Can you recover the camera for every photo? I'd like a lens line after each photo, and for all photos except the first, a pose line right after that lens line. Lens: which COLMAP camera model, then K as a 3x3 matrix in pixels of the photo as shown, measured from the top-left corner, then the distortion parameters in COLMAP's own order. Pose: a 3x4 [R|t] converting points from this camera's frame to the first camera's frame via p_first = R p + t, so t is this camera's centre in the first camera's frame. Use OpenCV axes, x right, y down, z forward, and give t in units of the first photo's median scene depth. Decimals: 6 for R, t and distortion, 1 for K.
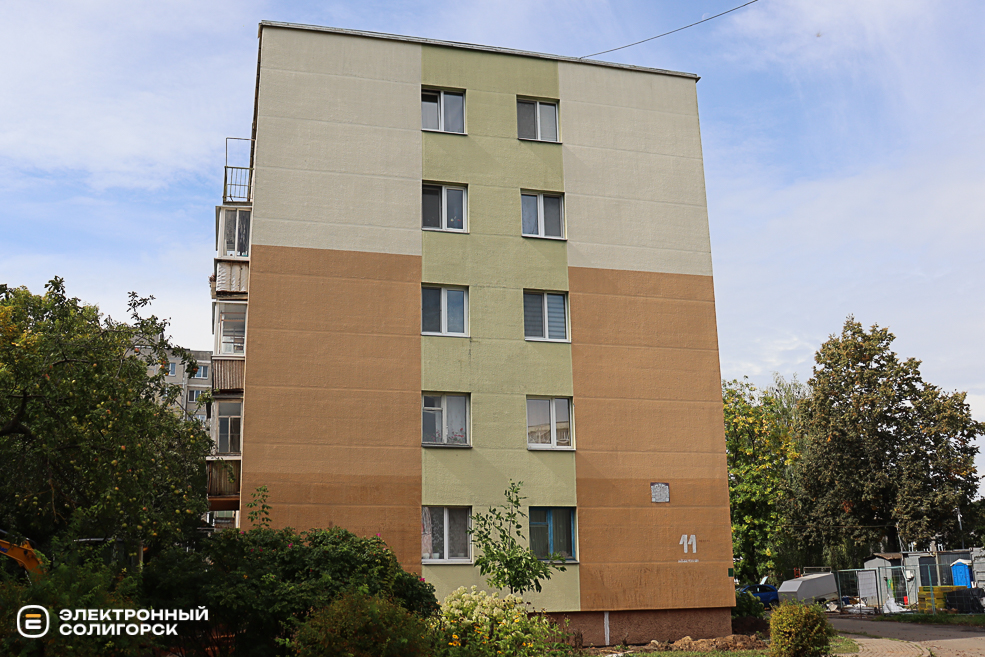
lens RADIAL K [[934.9, 0, 491.9], [0, 934.9, 328.7], [0, 0, 1]] dist [-0.099279, 0.000000]
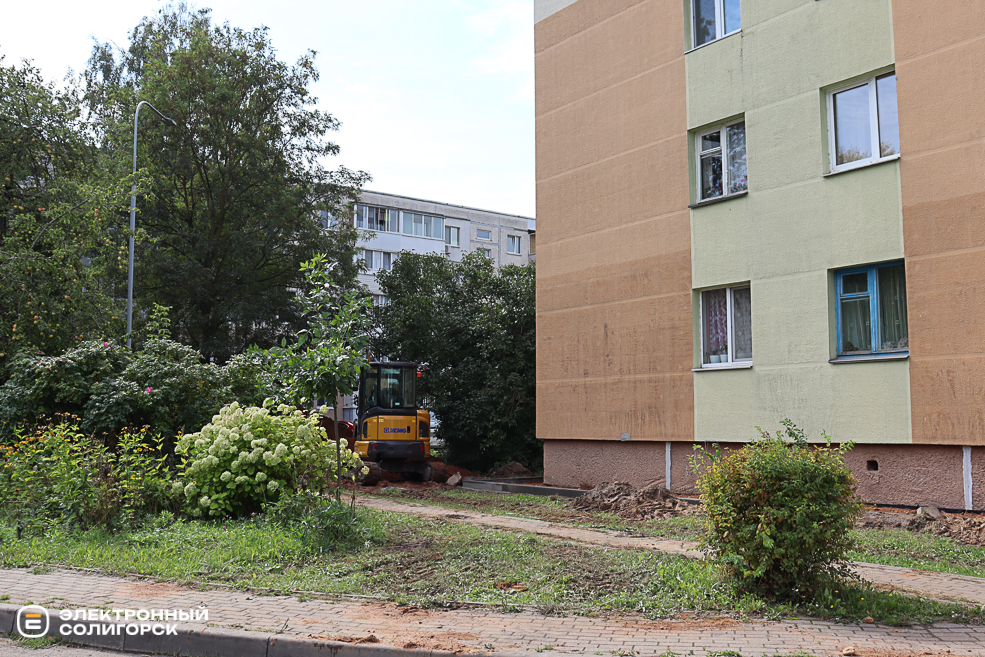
lens RADIAL K [[934.9, 0, 492.4], [0, 934.9, 329.1], [0, 0, 1]] dist [-0.099279, 0.000000]
pose [[0.371770, -0.086171, -0.924317, 0.506909], [0.218119, 0.975917, -0.003252, 0.184376], [0.902337, -0.200403, 0.381612, 0.575221]]
